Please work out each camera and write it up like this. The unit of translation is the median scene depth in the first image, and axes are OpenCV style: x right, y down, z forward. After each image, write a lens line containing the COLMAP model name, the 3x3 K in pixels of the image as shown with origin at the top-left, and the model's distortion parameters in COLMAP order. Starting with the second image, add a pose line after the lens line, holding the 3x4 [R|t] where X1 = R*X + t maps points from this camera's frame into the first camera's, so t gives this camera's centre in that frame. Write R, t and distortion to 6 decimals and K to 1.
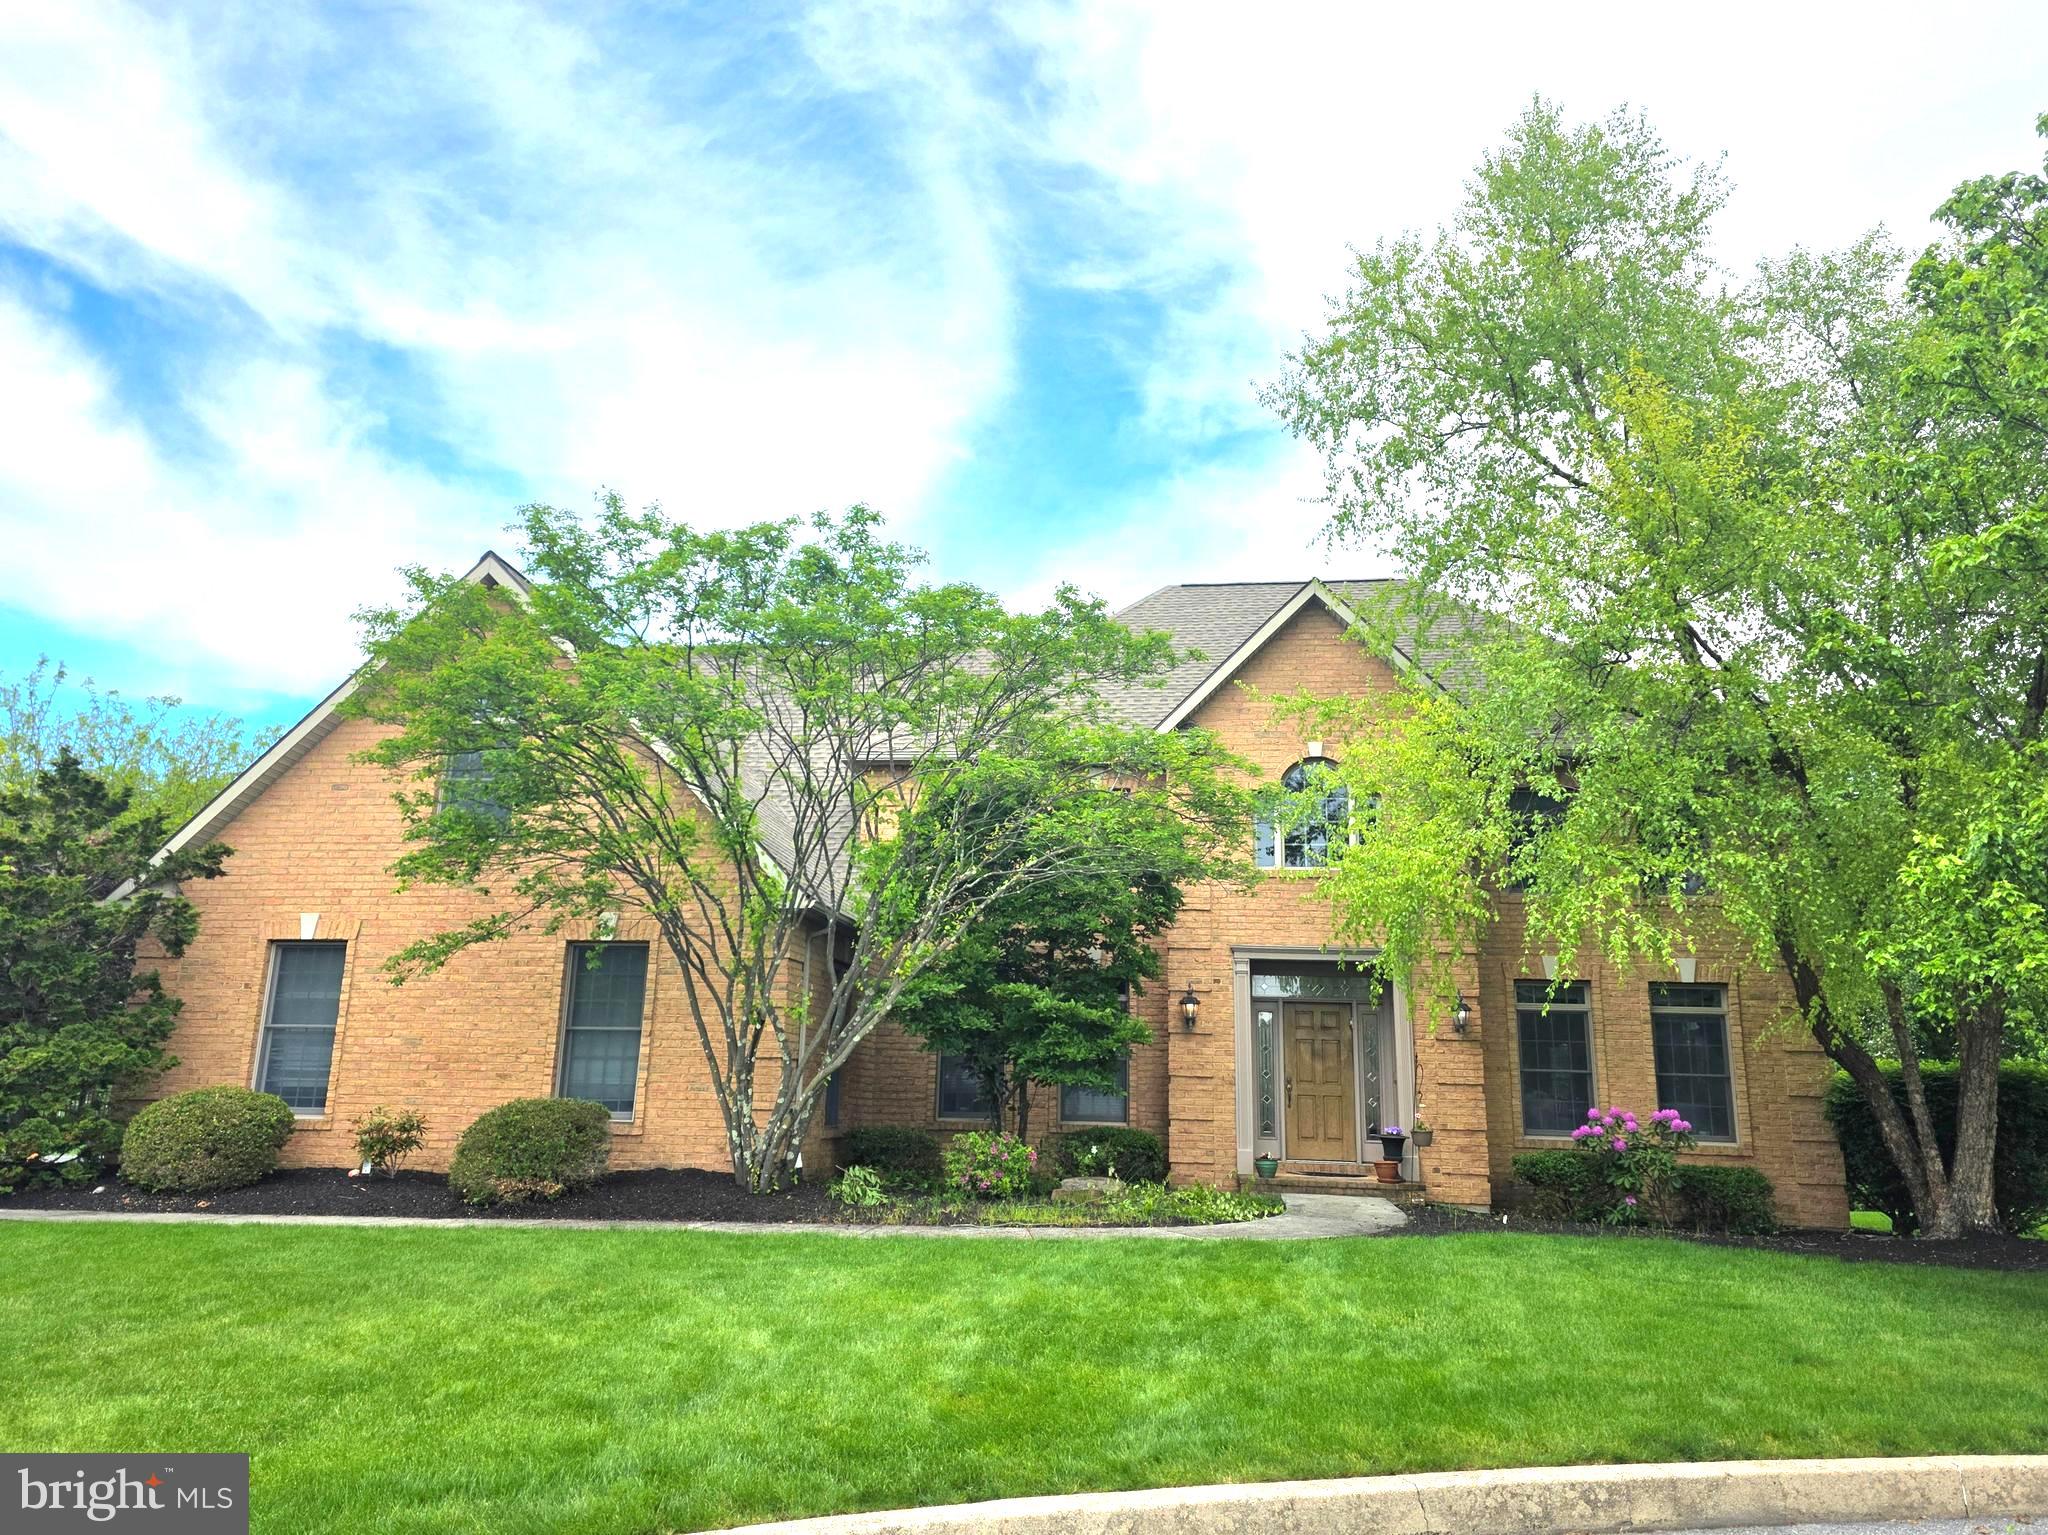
lens RADIAL K [[1402.3, 0, 1024.0], [0, 1402.3, 767.5], [0, 0, 1]] dist [0.047010, -0.056486]
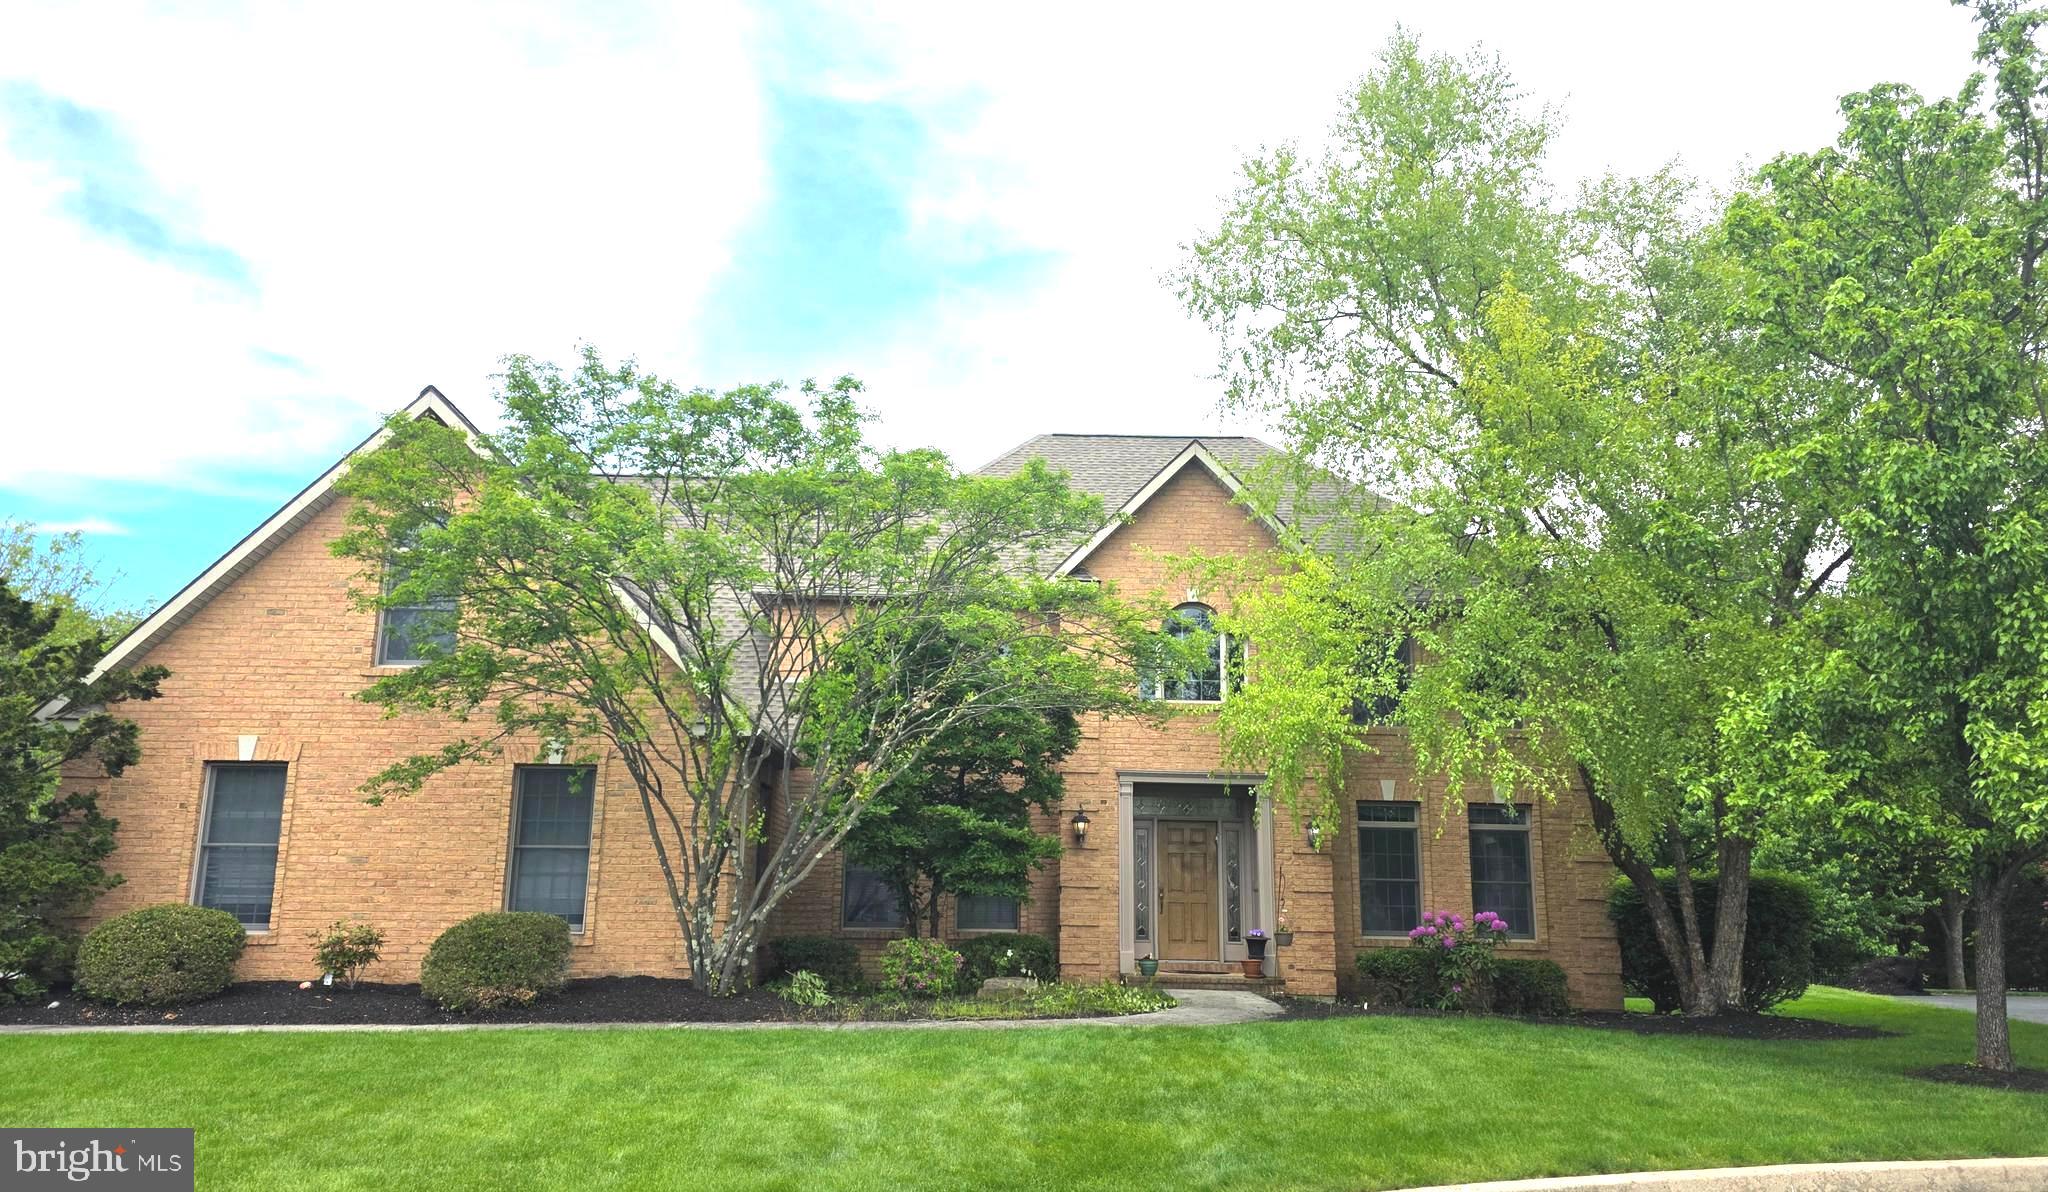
lens RADIAL K [[1368.8, 0, 1023.8], [0, 1368.8, 633.7], [0, 0, 1]] dist [0.050970, -0.069244]
pose [[0.988866, 0.020005, 0.147457, -0.102943], [-0.024933, 0.999188, 0.031642, -0.016478], [-0.146704, -0.034967, 0.988562, -0.070118]]
